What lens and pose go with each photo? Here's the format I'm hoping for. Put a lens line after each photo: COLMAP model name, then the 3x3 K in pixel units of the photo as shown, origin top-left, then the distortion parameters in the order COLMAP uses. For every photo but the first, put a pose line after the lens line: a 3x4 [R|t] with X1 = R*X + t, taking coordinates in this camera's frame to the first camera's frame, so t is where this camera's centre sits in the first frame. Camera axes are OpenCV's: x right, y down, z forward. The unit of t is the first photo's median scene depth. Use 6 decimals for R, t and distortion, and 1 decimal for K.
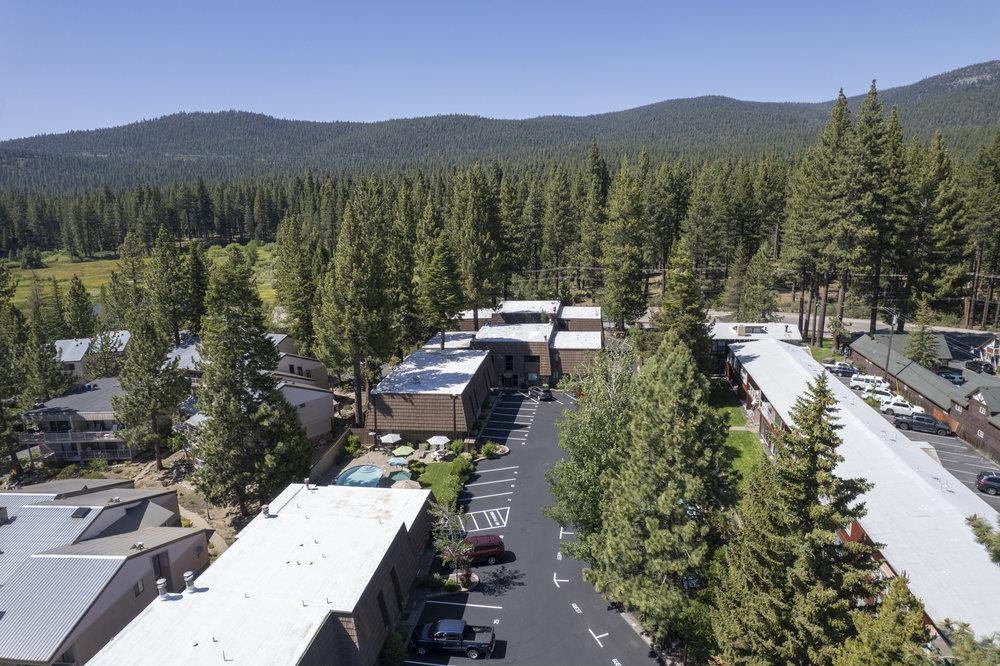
lens RADIAL K [[645.0, 0, 500.0], [0, 645.0, 333.0], [0, 0, 1]] dist [-0.031194, 0.005516]
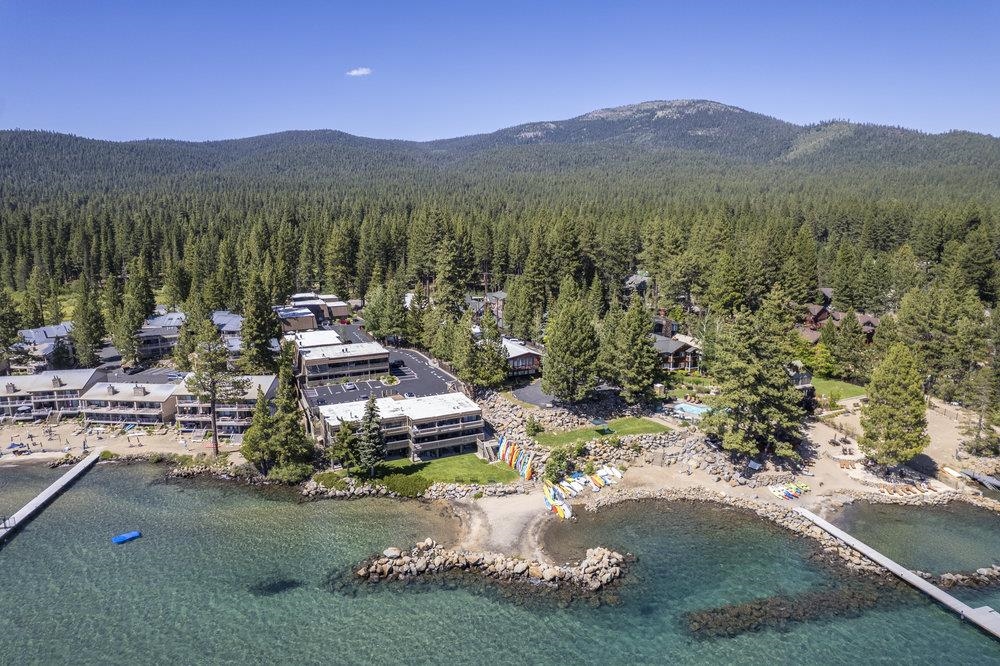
lens RADIAL K [[645.0, 0, 500.0], [0, 645.0, 333.0], [0, 0, 1]] dist [-0.031194, 0.005516]
pose [[0.847677, -0.086029, 0.523490, -0.281058], [0.107008, 0.994209, -0.009891, 0.092494], [-0.519608, 0.064402, 0.851974, -0.613728]]
